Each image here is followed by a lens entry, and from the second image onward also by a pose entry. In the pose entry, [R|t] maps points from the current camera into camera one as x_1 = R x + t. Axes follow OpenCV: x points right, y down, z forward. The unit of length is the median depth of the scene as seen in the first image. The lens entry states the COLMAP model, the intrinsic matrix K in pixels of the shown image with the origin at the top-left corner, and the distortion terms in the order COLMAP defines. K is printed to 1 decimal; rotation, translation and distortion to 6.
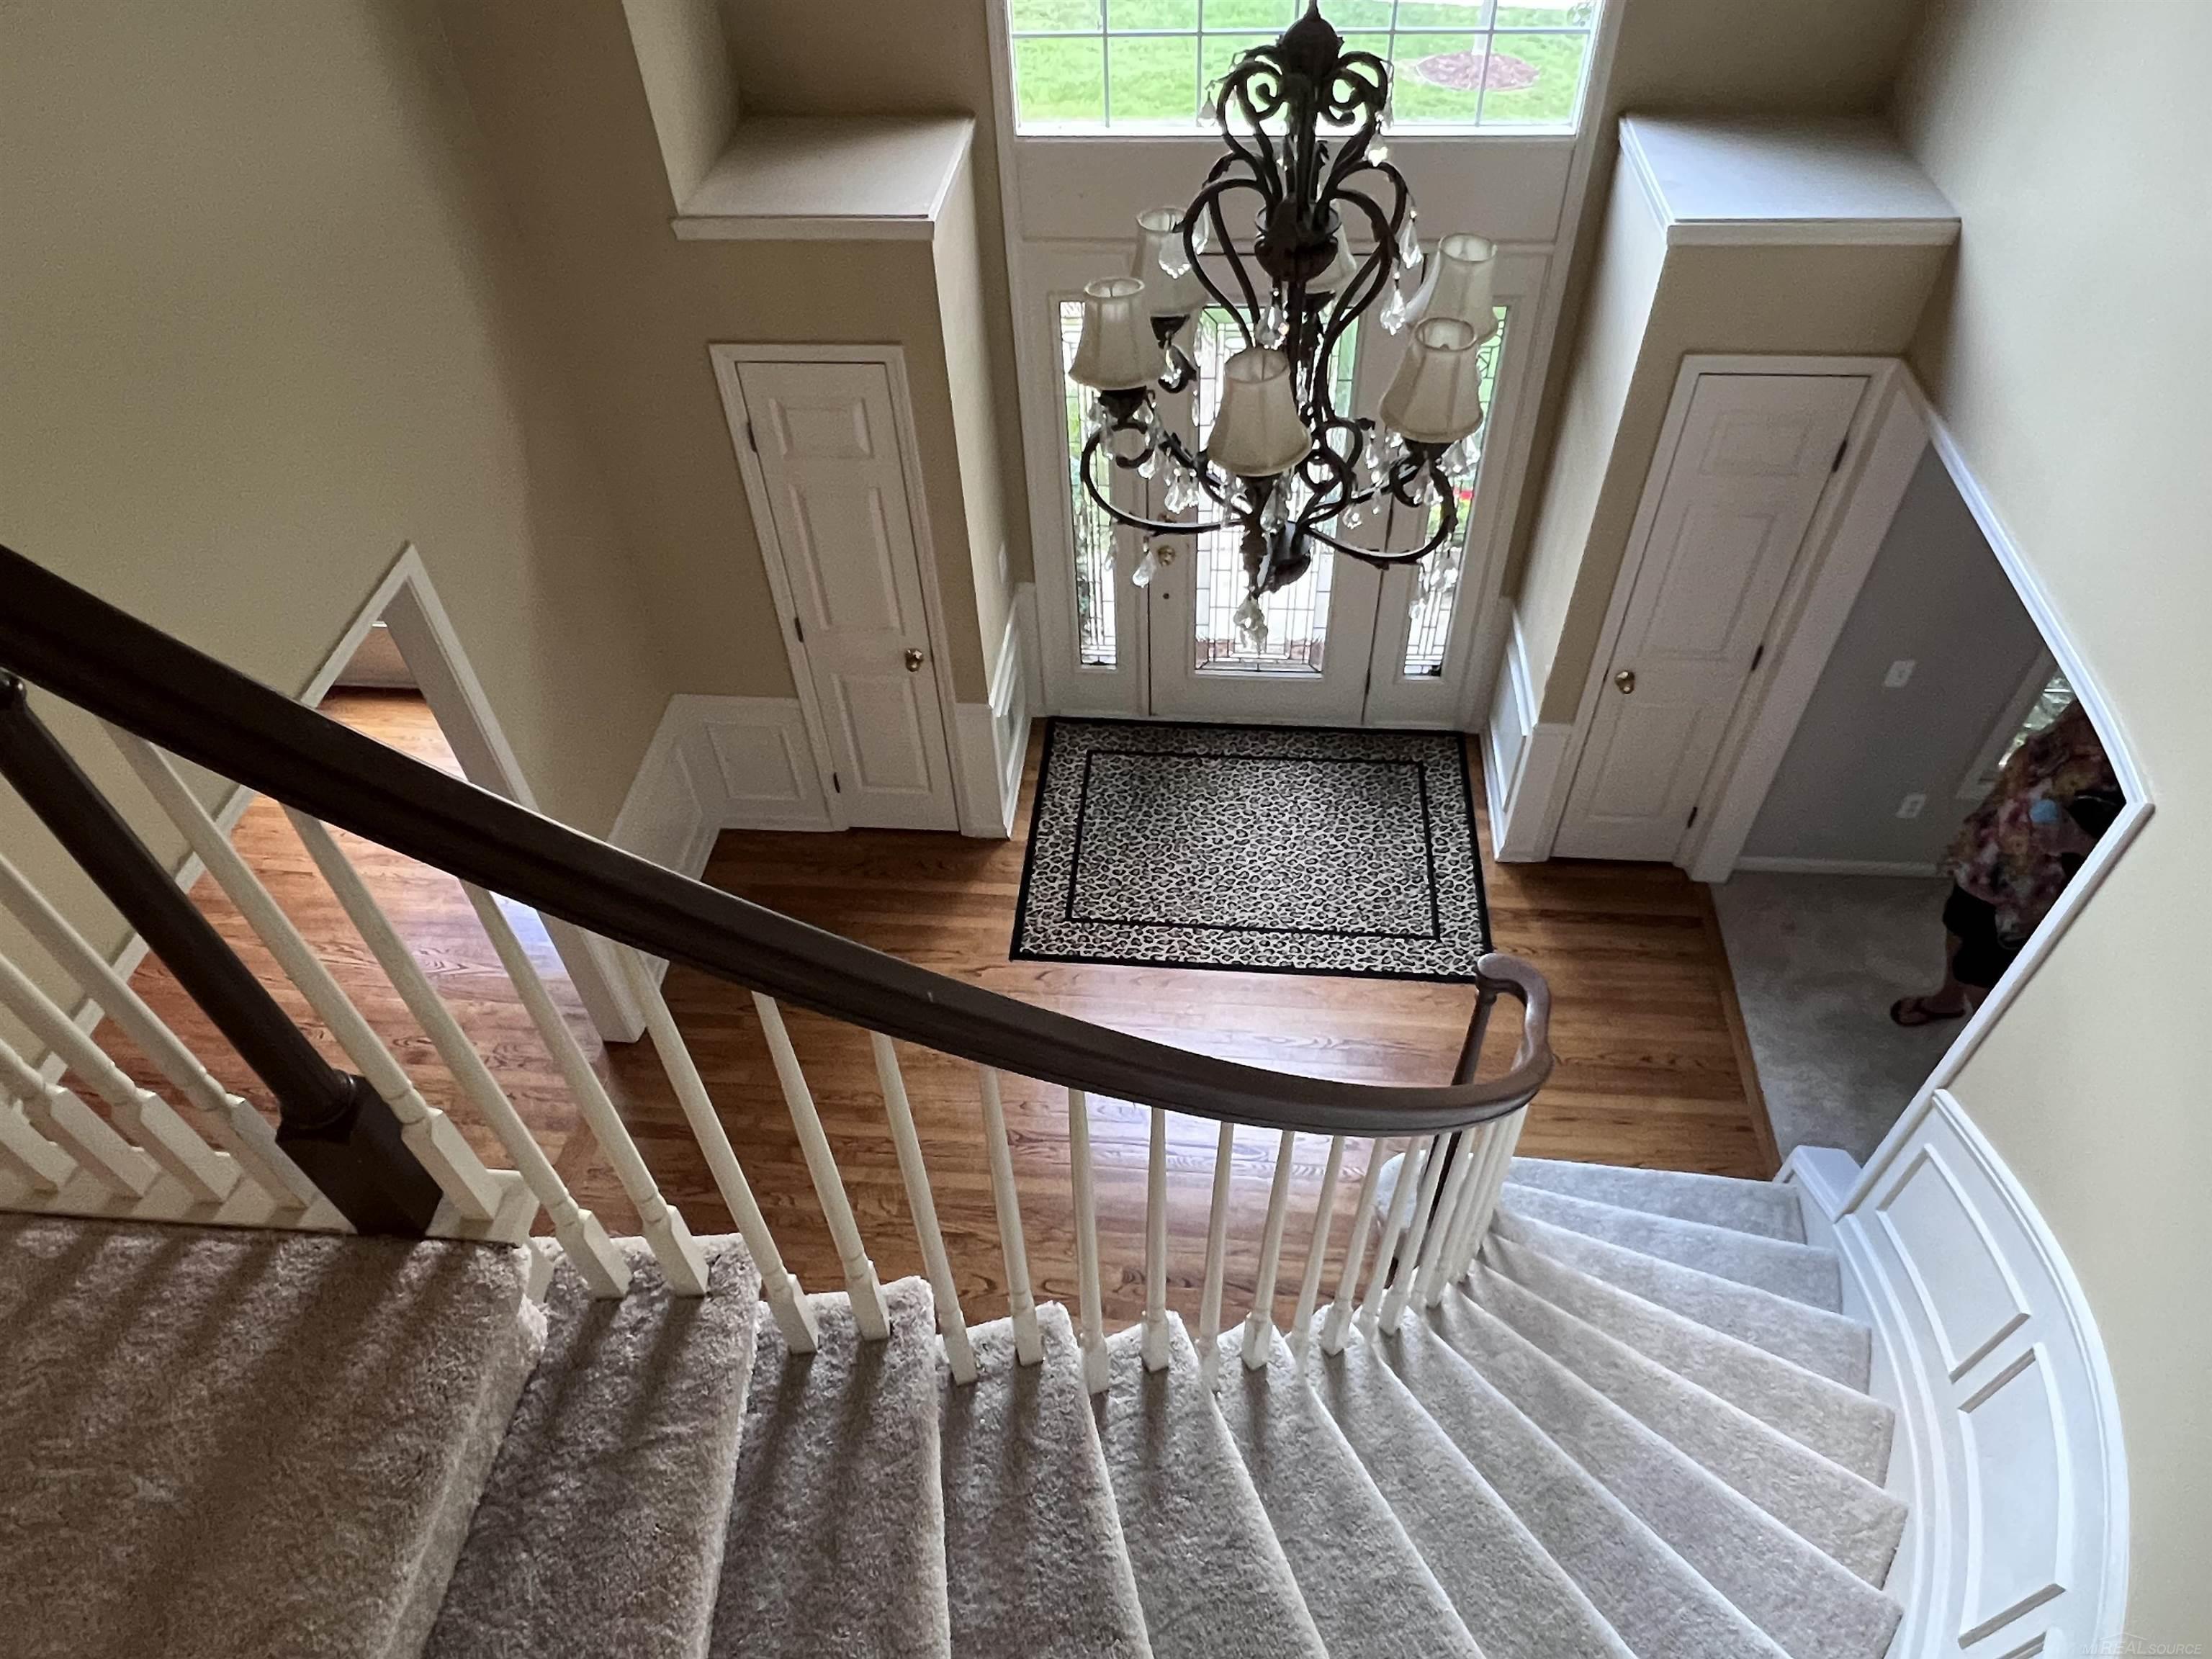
lens RADIAL K [[1383.0, 0, 1111.4], [0, 1383.0, 838.3], [0, 0, 1]] dist [0.008145, -0.003949]
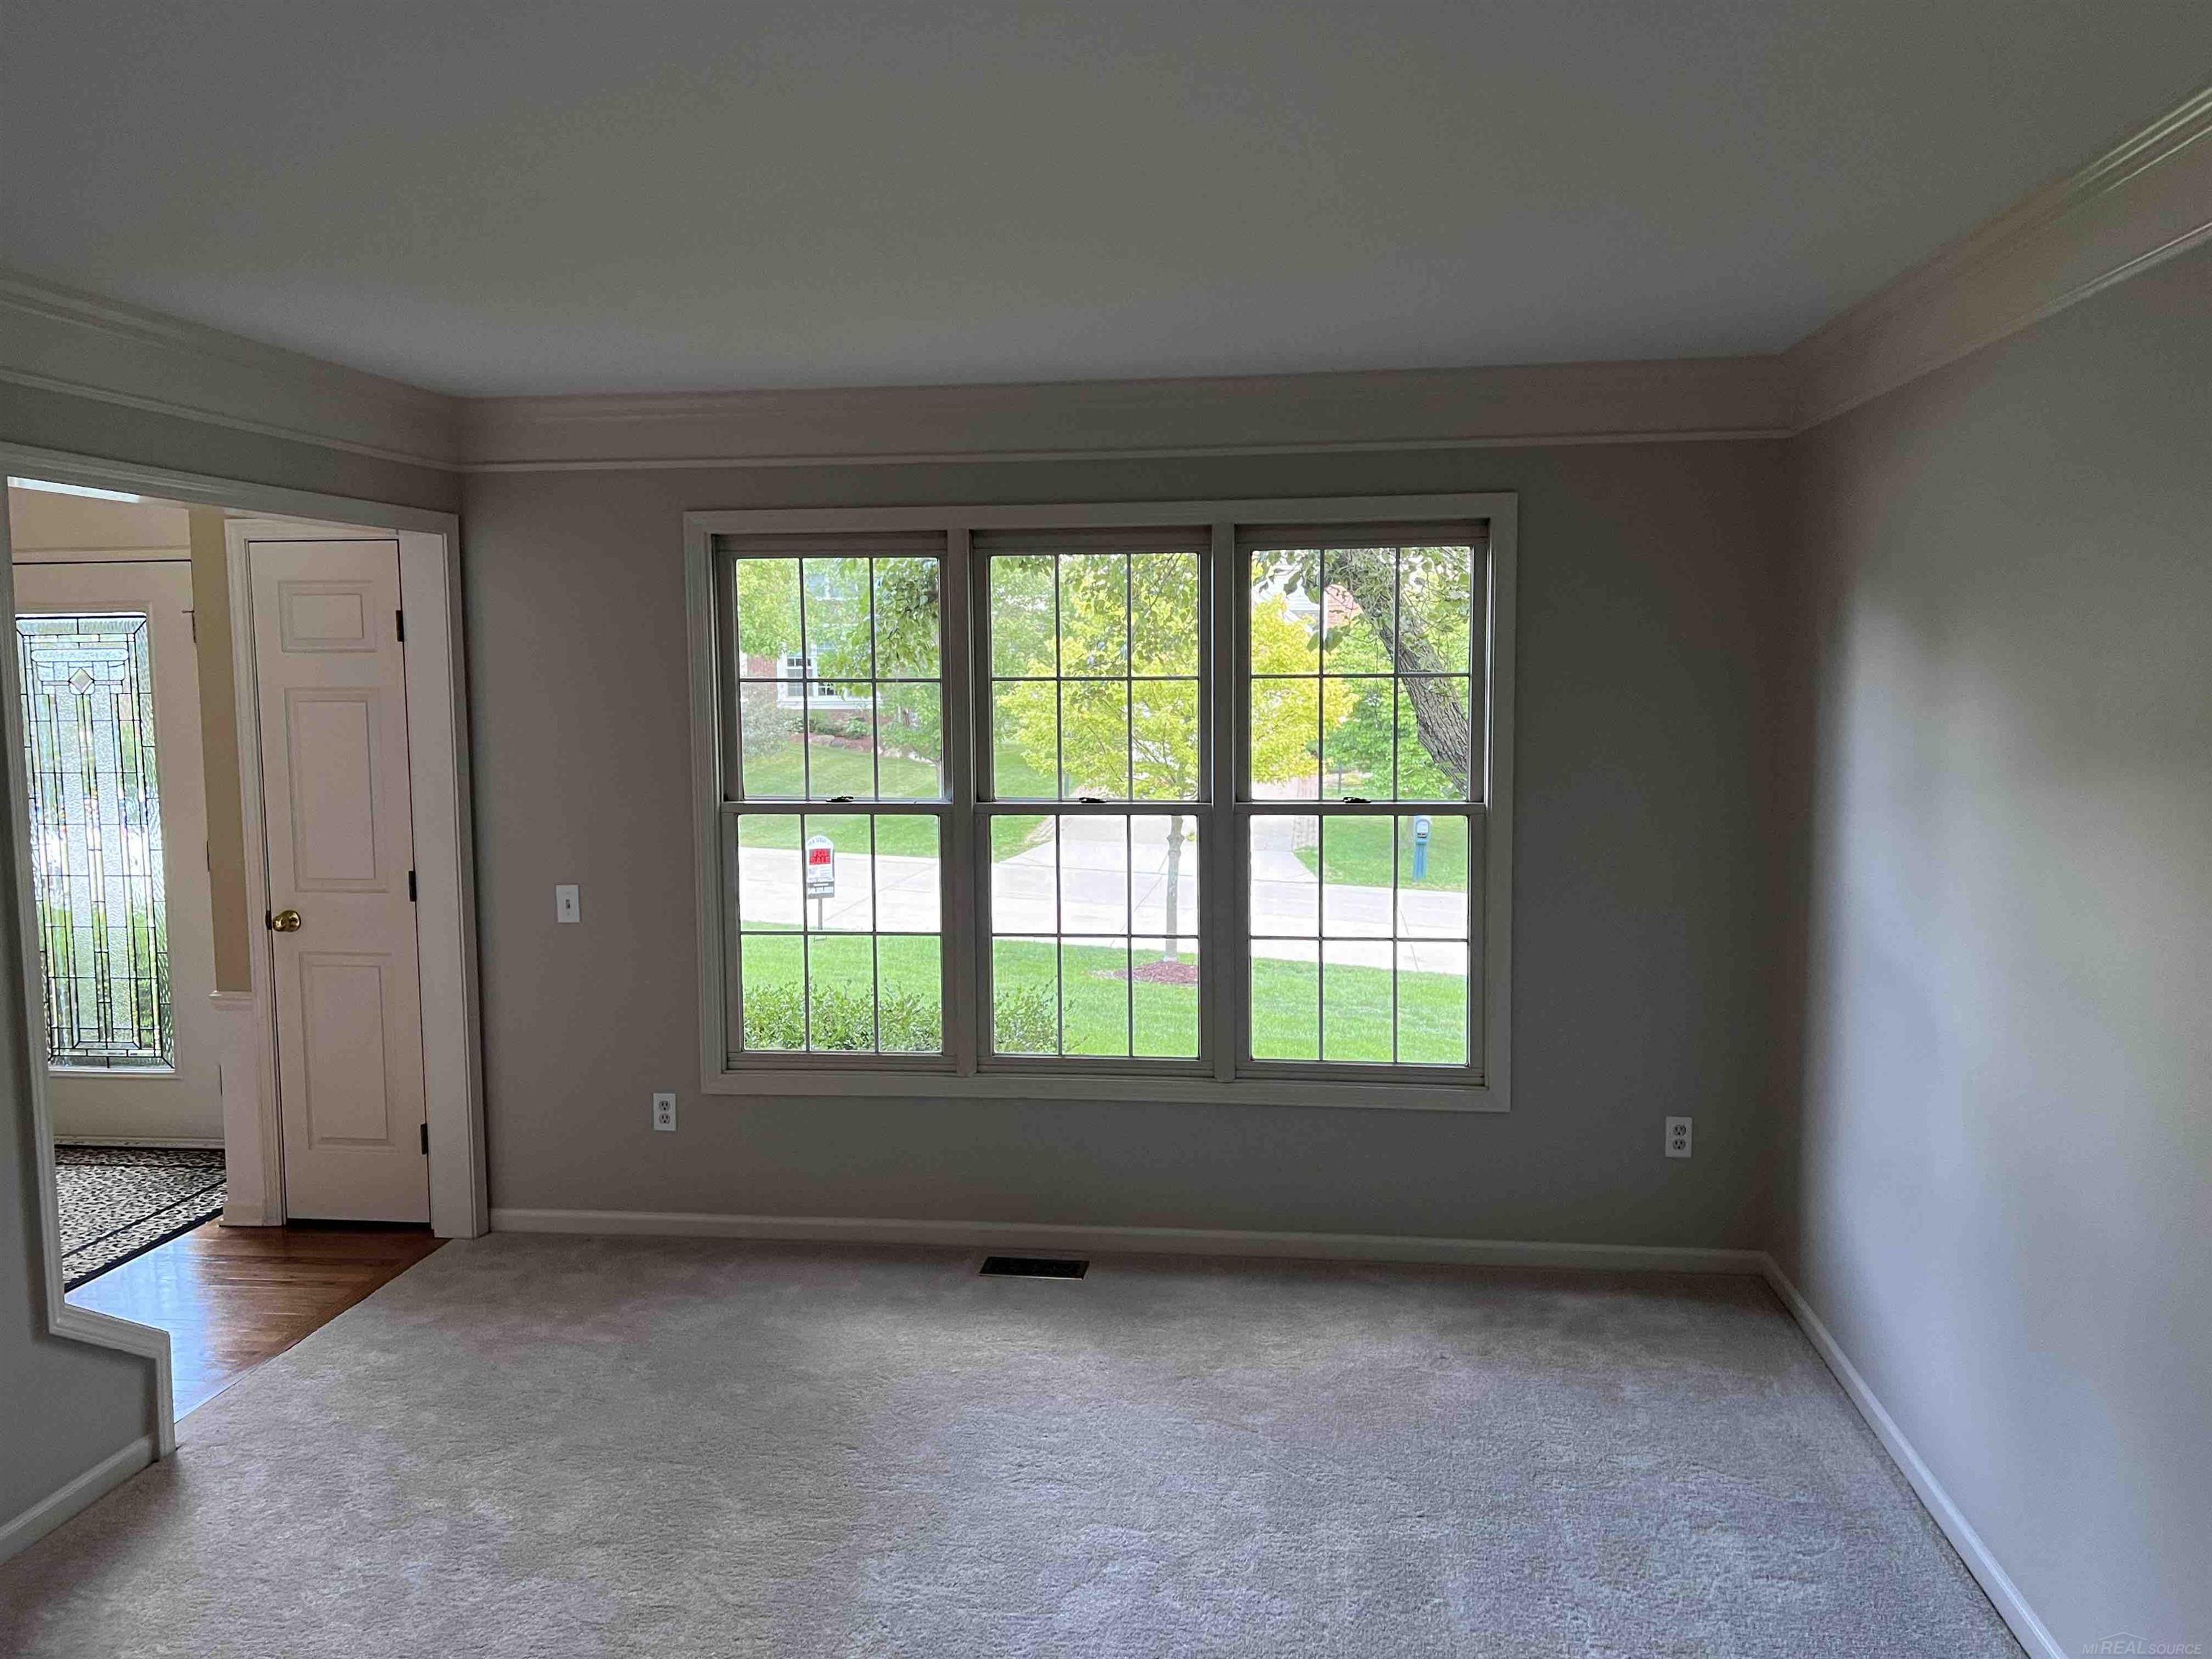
lens RADIAL K [[1670.5, 0, 1109.9], [0, 1670.5, 825.9], [0, 0, 1]] dist [0.008445, 0.002291]
pose [[0.998350, 0.017935, -0.054545, 0.843561], [-0.049987, 0.738898, -0.671961, 0.467005], [0.028251, 0.673579, 0.738576, 0.179538]]
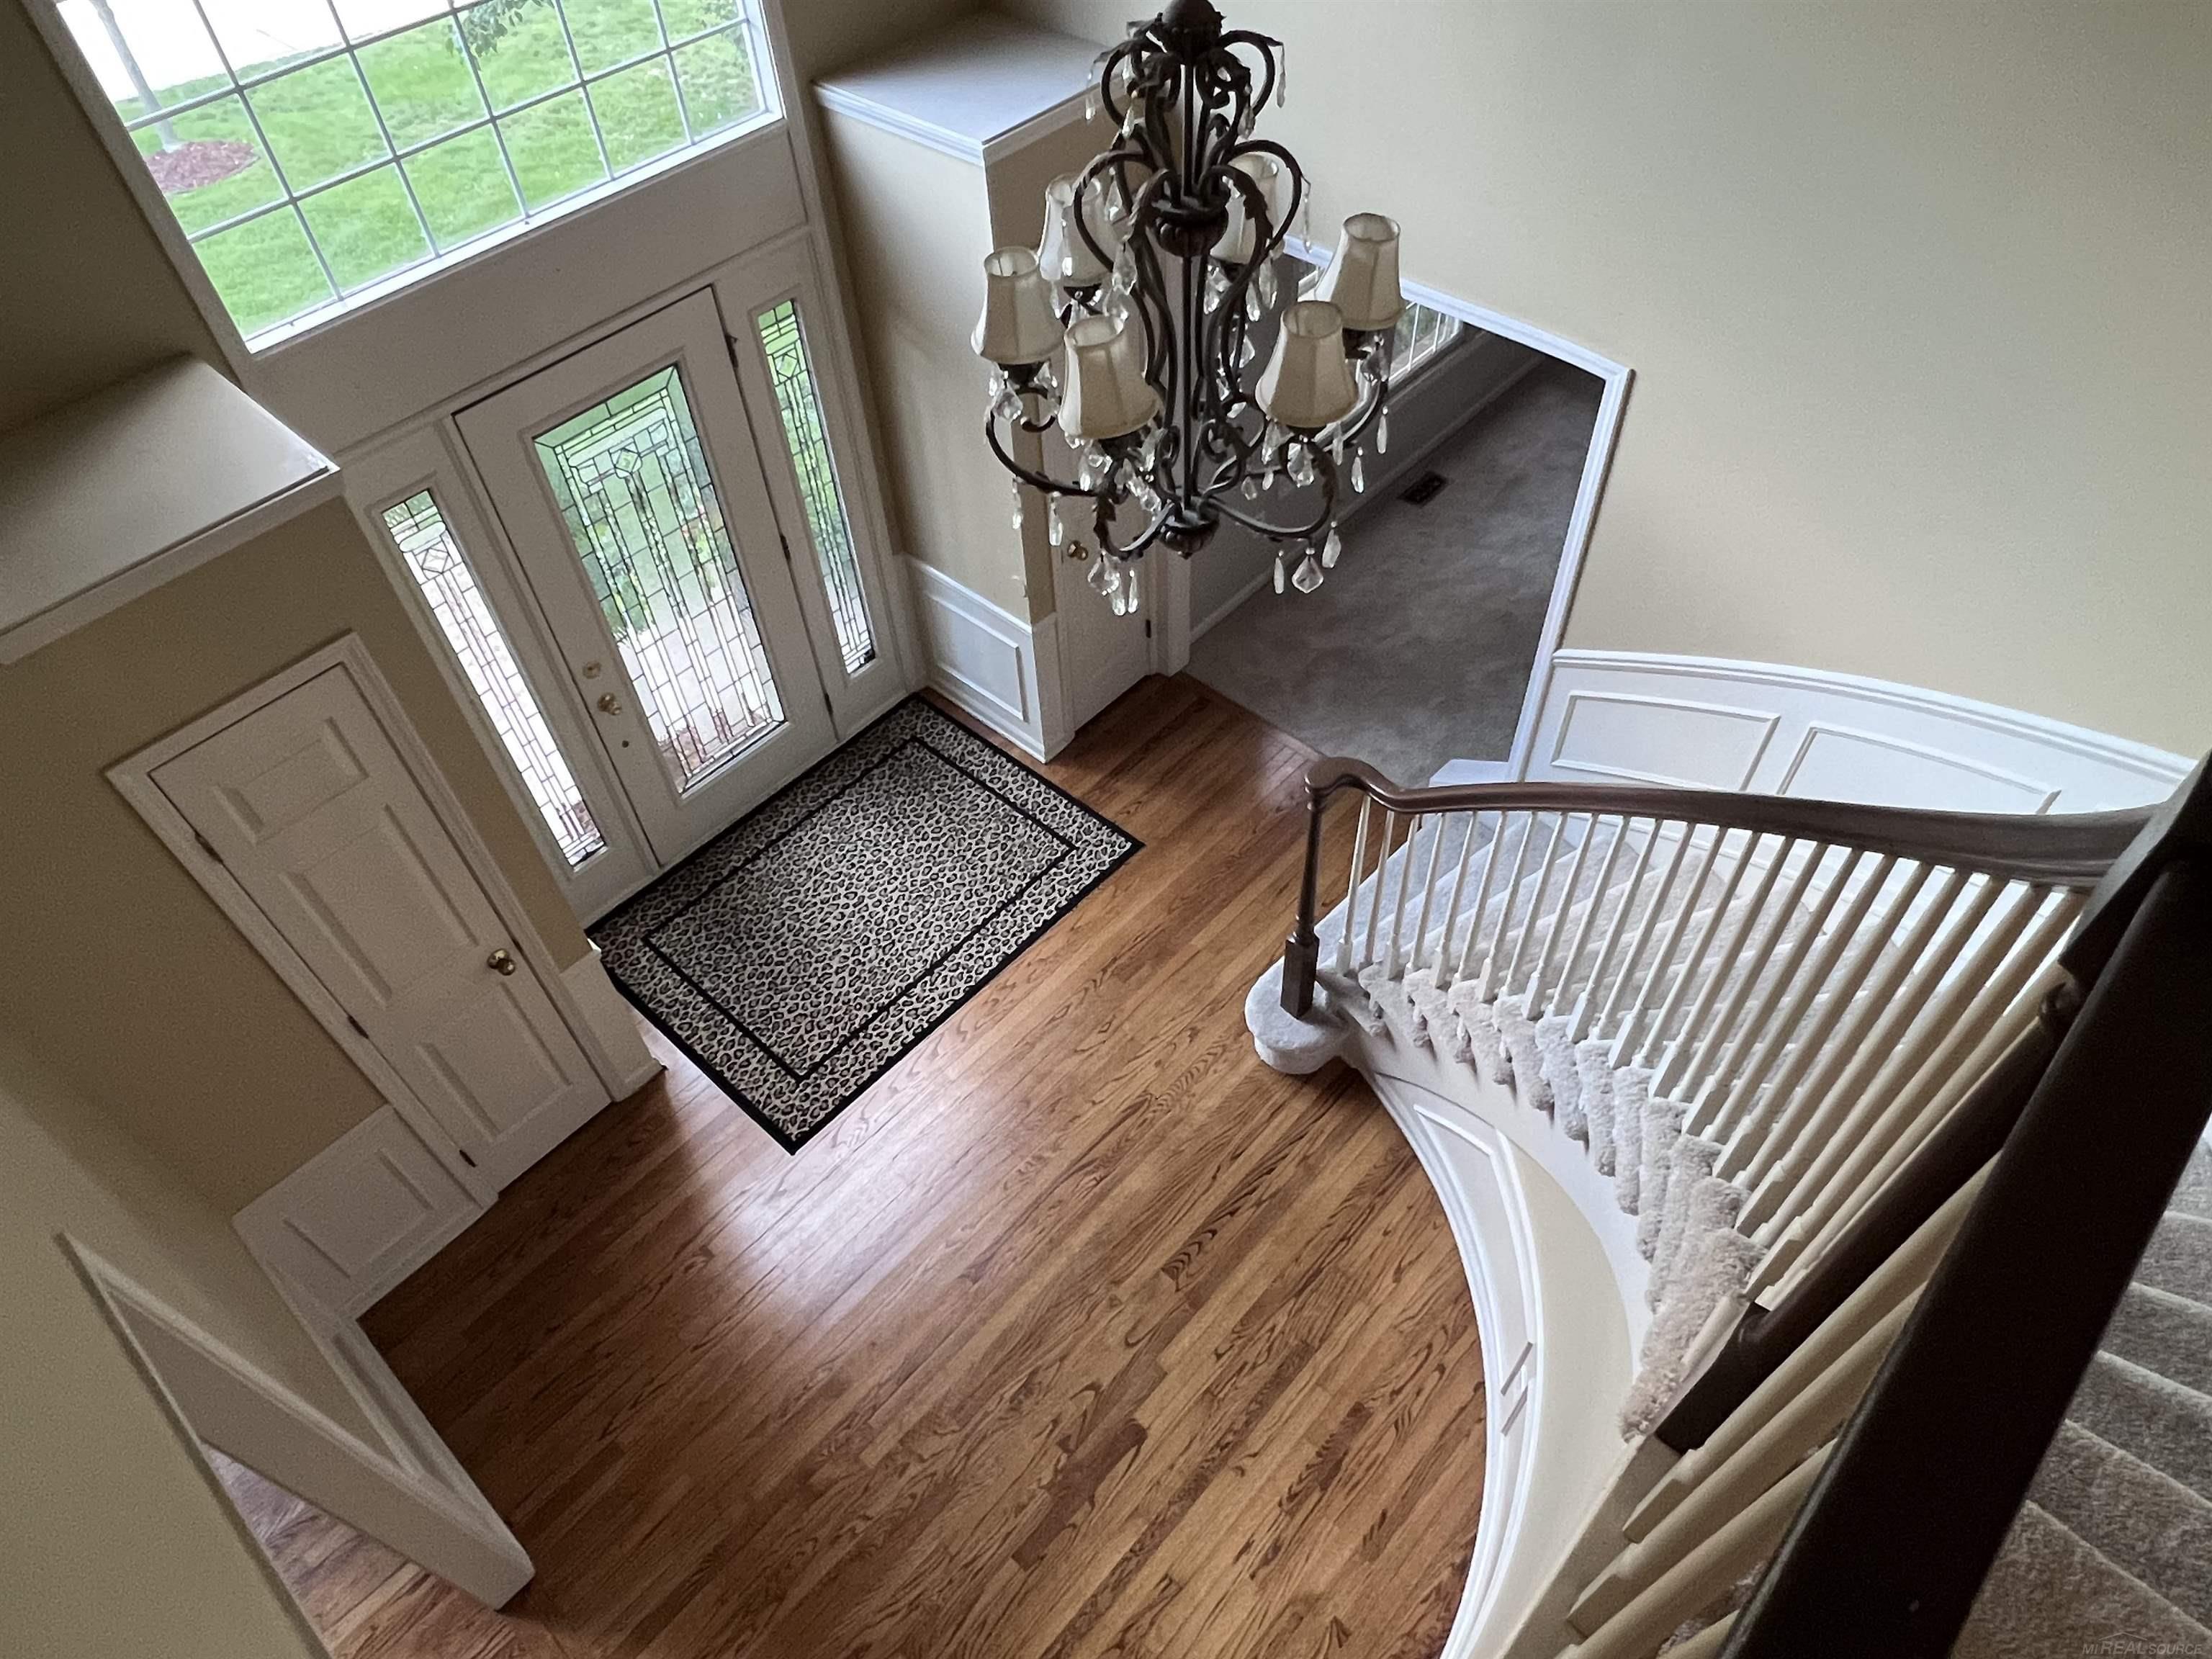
lens RADIAL K [[1383.0, 0, 1094.2], [0, 1383.0, 832.8], [0, 0, 1]] dist [0.008145, -0.003949]
pose [[0.613616, -0.599872, 0.513448, -0.282018], [0.598301, 0.777573, 0.193432, -0.127978], [-0.515278, 0.188504, 0.836035, 0.108706]]
